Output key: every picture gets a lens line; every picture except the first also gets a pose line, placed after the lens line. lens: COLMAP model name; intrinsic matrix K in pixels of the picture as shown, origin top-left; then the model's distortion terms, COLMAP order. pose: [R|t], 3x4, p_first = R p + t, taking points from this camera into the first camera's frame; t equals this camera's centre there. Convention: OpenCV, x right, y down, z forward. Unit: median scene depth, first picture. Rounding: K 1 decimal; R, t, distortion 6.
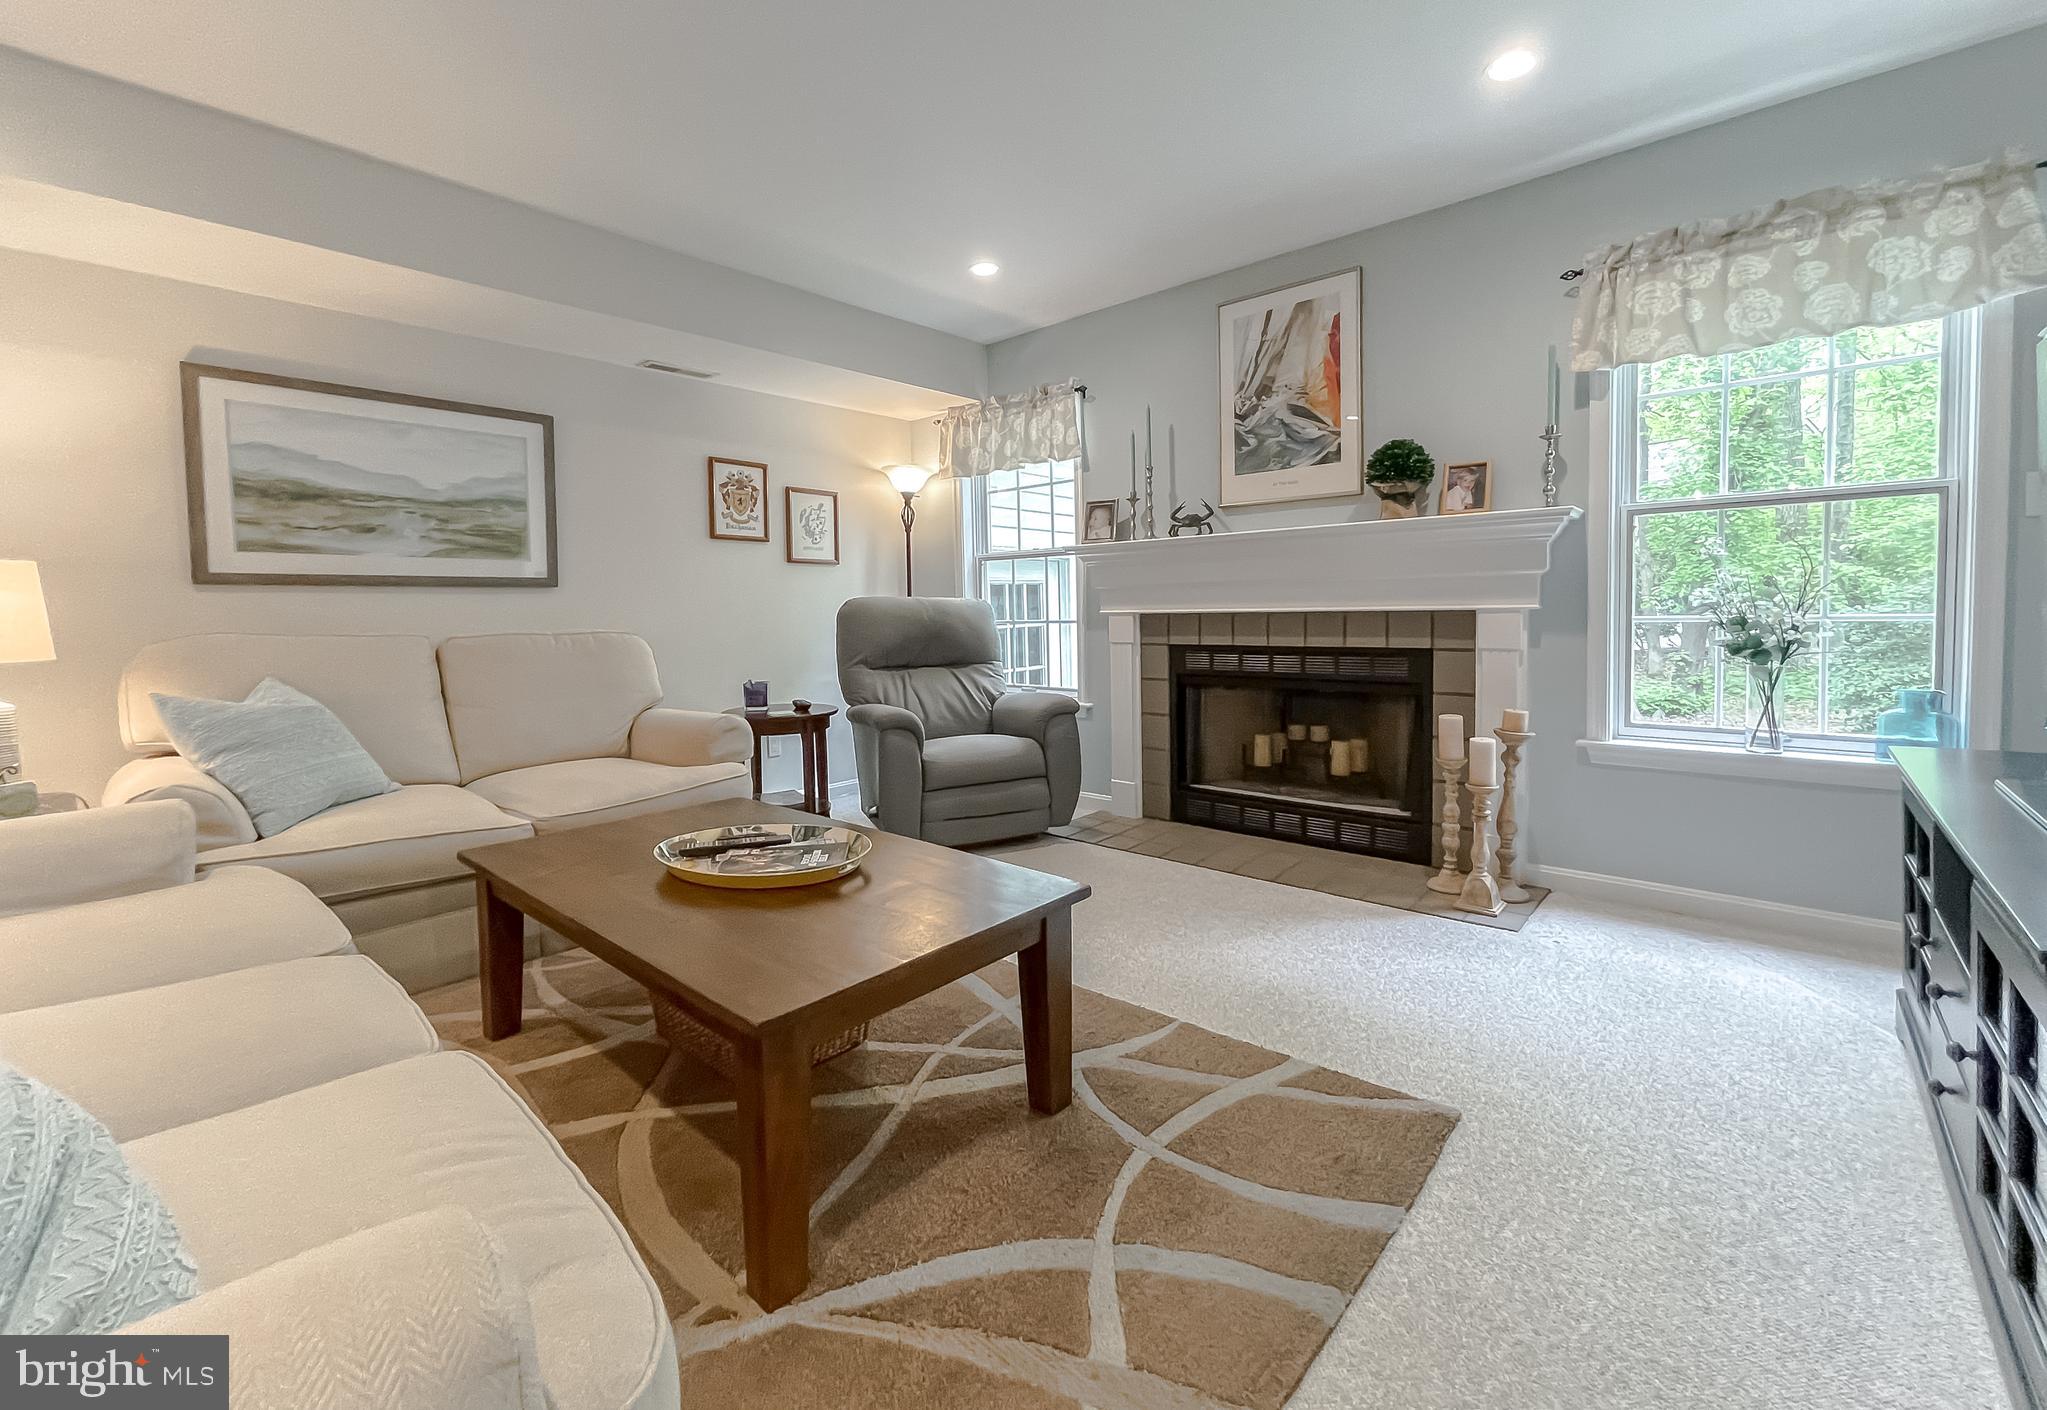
lens RADIAL K [[871.5, 0, 1008.1], [0, 871.5, 643.0], [0, 0, 1]] dist [0.000352, 0.000082]
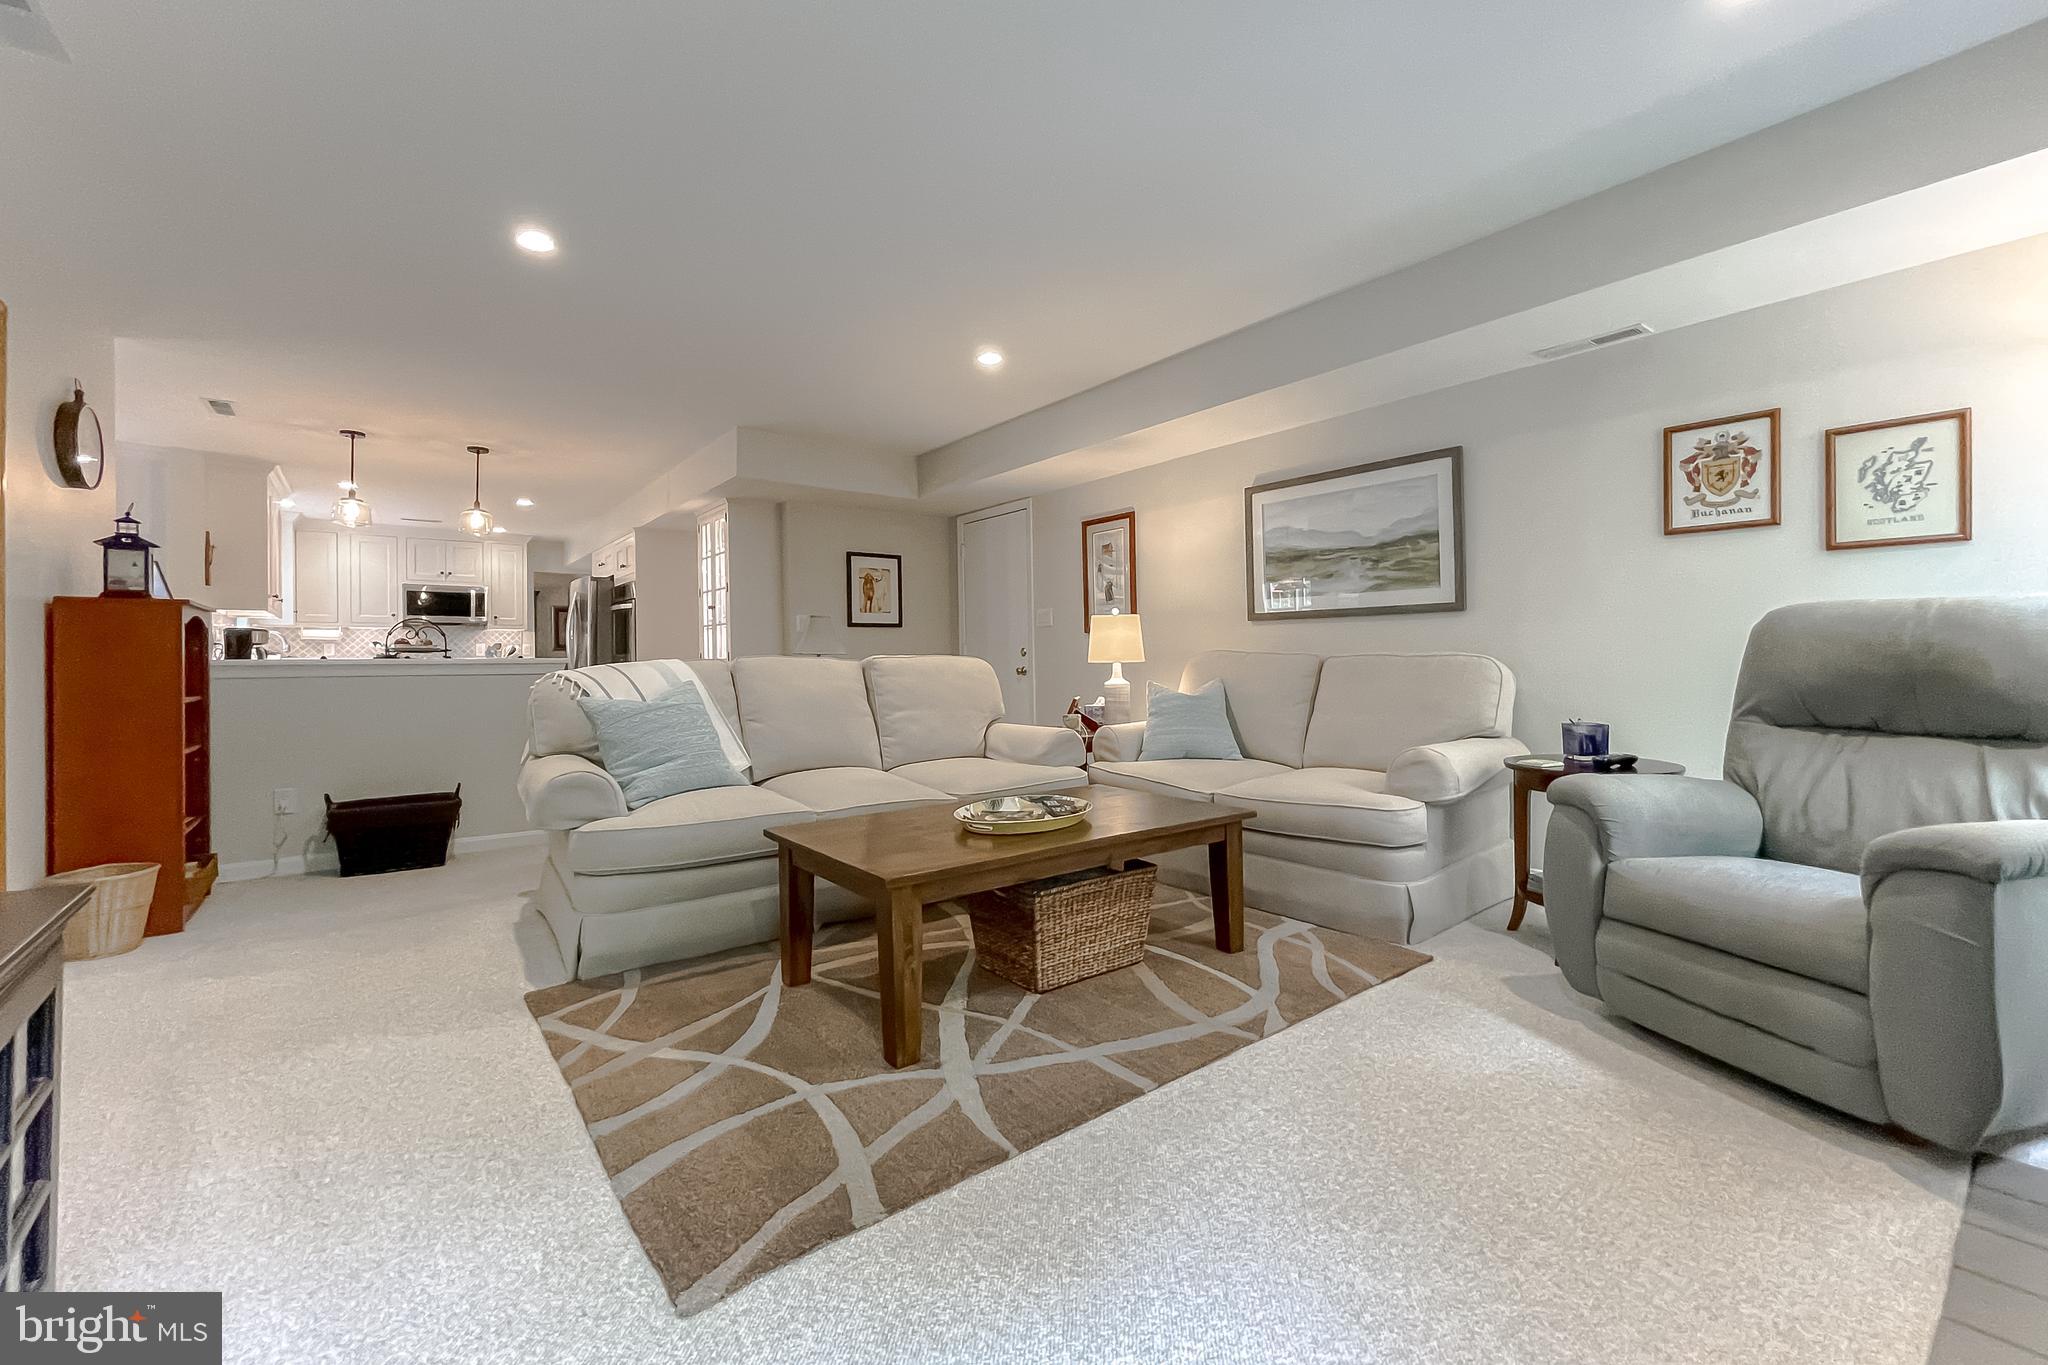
lens RADIAL K [[839.5, 0, 1022.3], [0, 839.5, 651.4], [0, 0, 1]] dist [-0.001164, 0.000022]
pose [[-0.176639, 0.011420, -0.984209, 0.566410], [-0.024424, 0.999574, 0.015982, -0.019300], [0.983973, 0.026861, -0.176285, 0.680294]]
